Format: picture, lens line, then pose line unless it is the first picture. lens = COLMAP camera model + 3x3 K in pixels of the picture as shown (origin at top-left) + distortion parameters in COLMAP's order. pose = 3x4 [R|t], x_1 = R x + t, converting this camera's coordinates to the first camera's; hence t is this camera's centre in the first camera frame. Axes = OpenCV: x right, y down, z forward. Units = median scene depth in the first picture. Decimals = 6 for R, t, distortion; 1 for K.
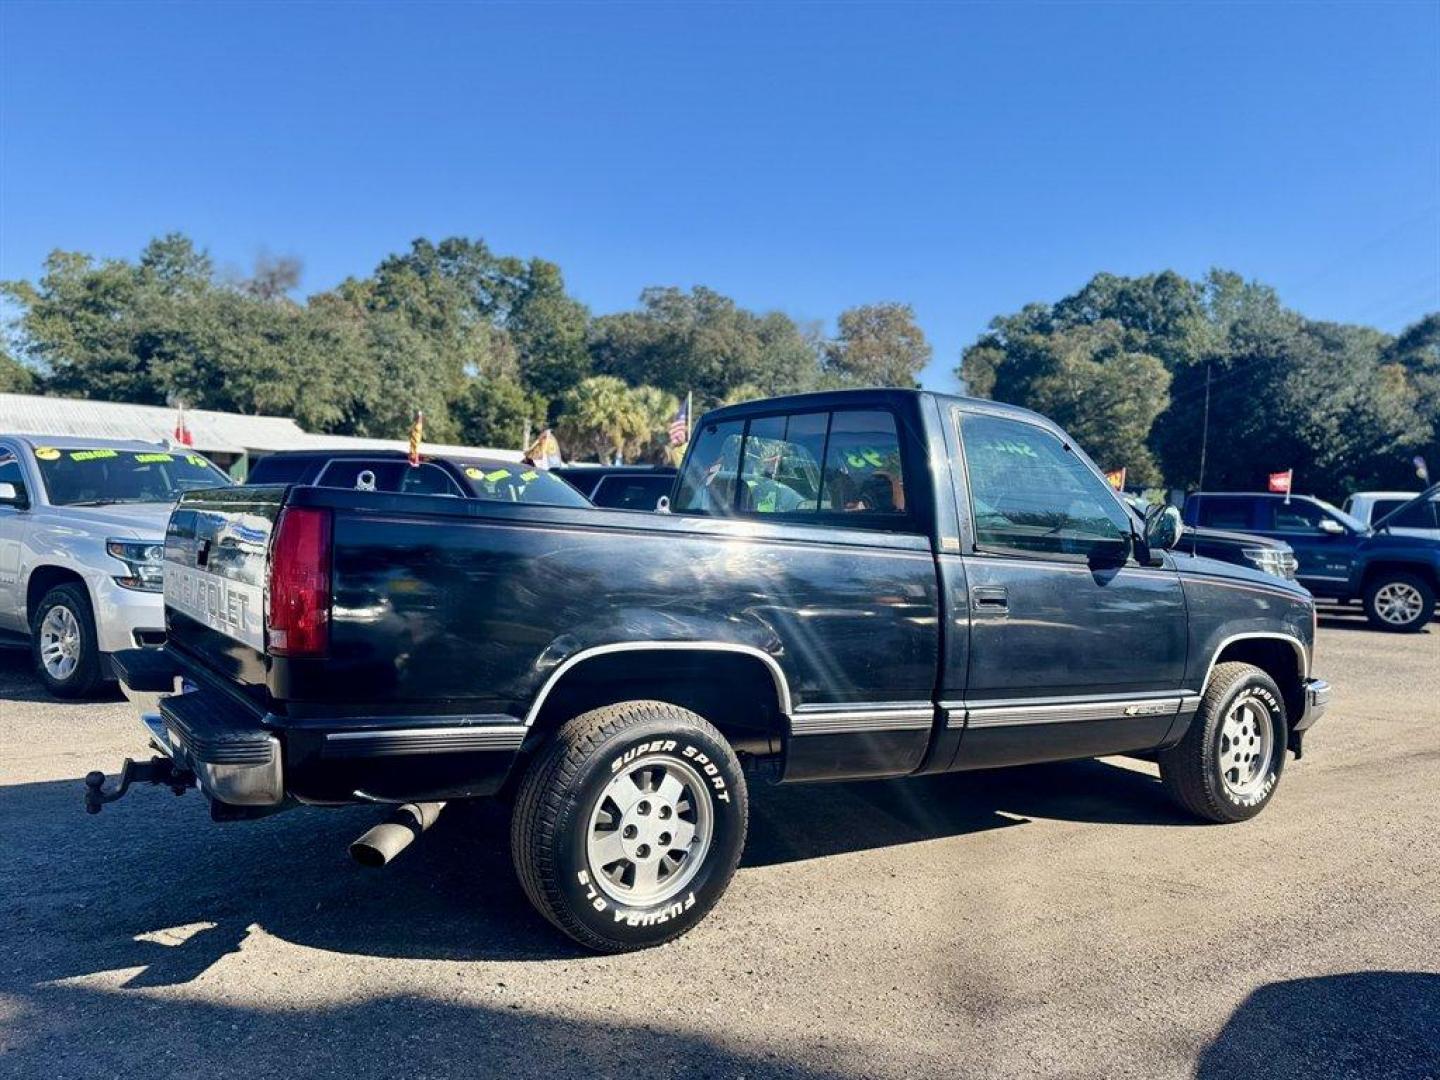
lens RADIAL K [[1197.2, 0, 720.0], [0, 1197.2, 540.0], [0, 0, 1]] dist [-0.017666, -0.004377]
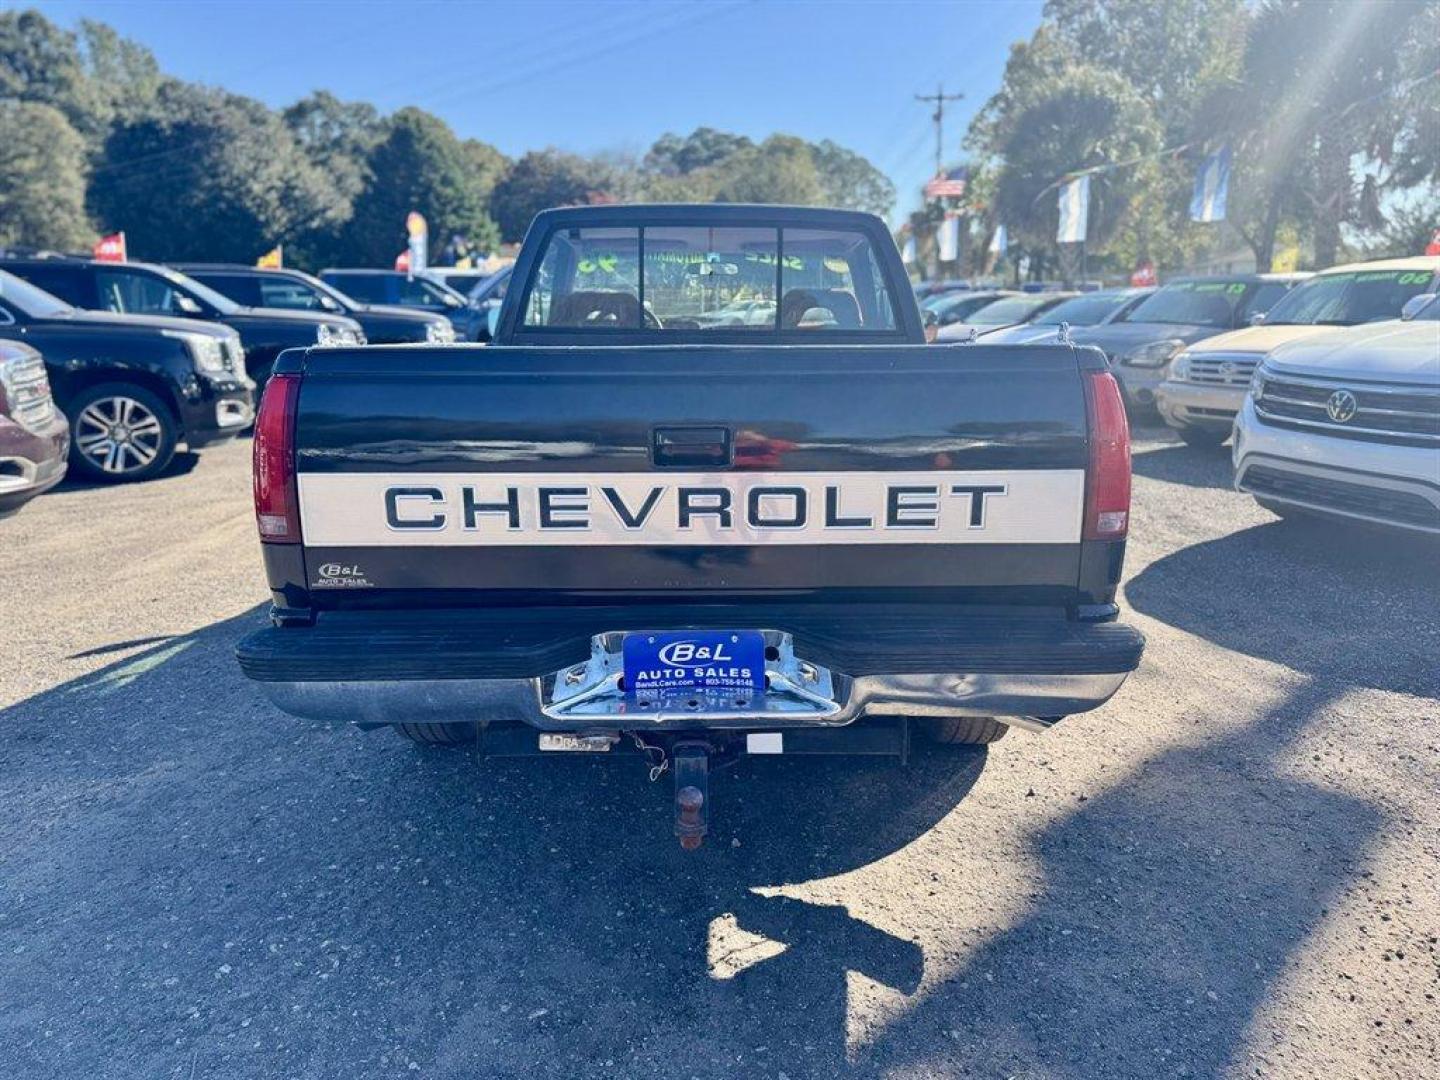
lens RADIAL K [[1065.0, 0, 739.3], [0, 1065.0, 540.2], [0, 0, 1]] dist [0.001558, -0.002092]
pose [[0.508725, -0.218159, 0.832829, -0.150606], [0.025959, 0.970809, 0.238446, -0.013048], [-0.860537, -0.099684, 0.499538, 0.106223]]
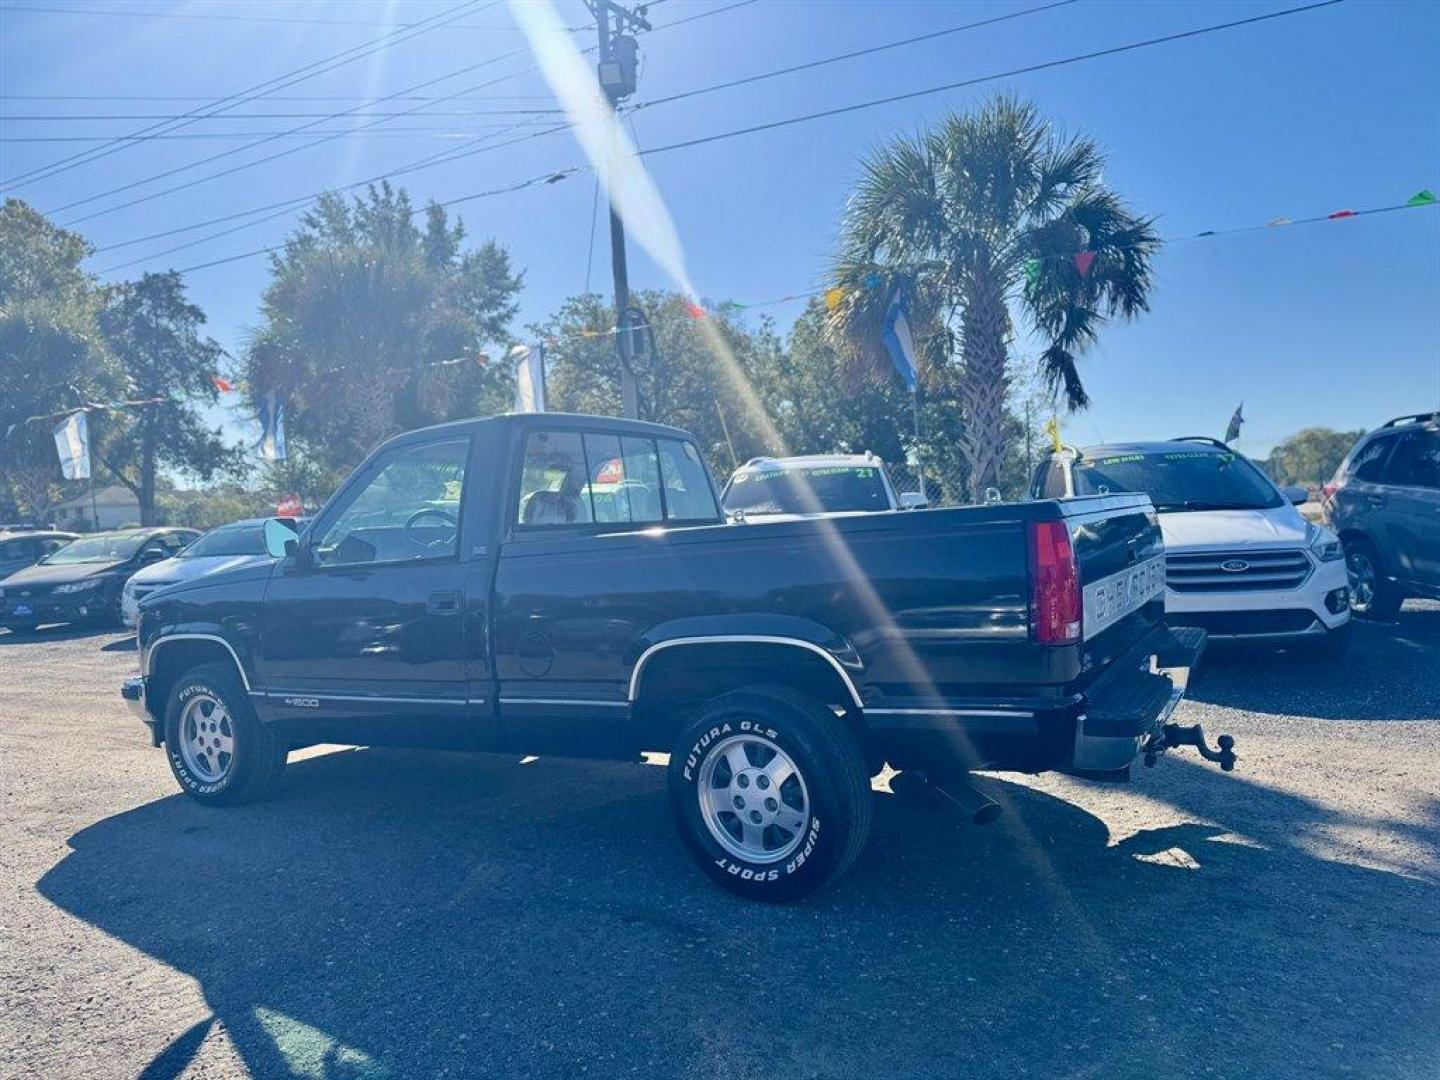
lens RADIAL K [[1065.0, 0, 739.3], [0, 1065.0, 540.2], [0, 0, 1]] dist [0.001558, -0.002092]
pose [[-0.517343, -0.024290, 0.855433, -0.180181], [0.043588, 0.997552, 0.054686, -0.011583], [-0.854667, 0.065579, -0.515018, 0.298711]]
